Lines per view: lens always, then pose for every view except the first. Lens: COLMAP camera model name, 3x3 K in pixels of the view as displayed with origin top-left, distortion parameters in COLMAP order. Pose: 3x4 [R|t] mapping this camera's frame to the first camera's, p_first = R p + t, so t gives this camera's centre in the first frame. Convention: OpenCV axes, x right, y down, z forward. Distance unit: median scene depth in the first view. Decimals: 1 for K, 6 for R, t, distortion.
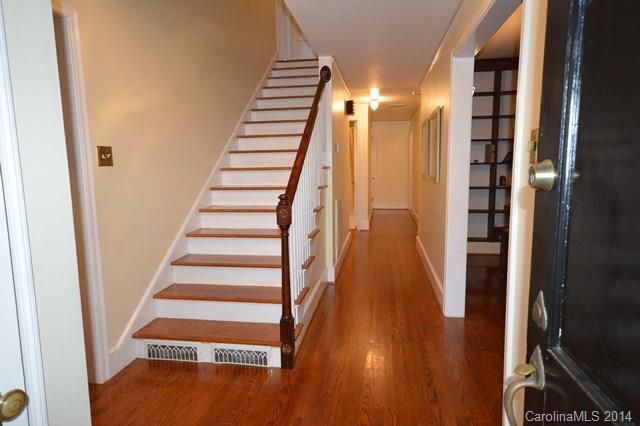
lens RADIAL K [[391.0, 0, 318.1], [0, 391.0, 213.4], [0, 0, 1]] dist [0.020515, 0.002083]
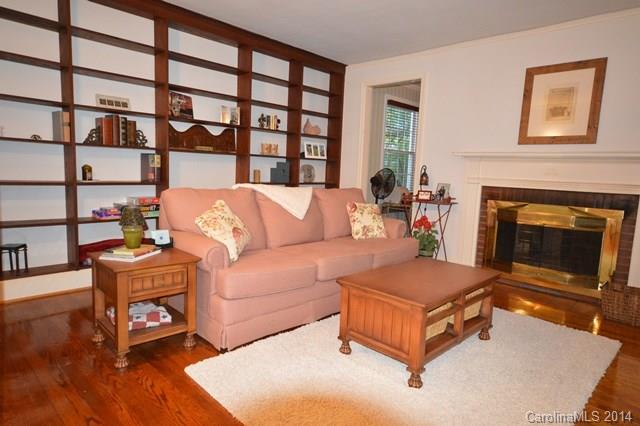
lens RADIAL K [[391.0, 0, 316.9], [0, 391.0, 213.6], [0, 0, 1]] dist [0.020515, 0.002083]
pose [[0.556420, -0.064427, 0.828399, 0.143656], [0.055253, 0.997652, 0.040477, -0.021851], [-0.829062, 0.023249, 0.558673, 0.335596]]
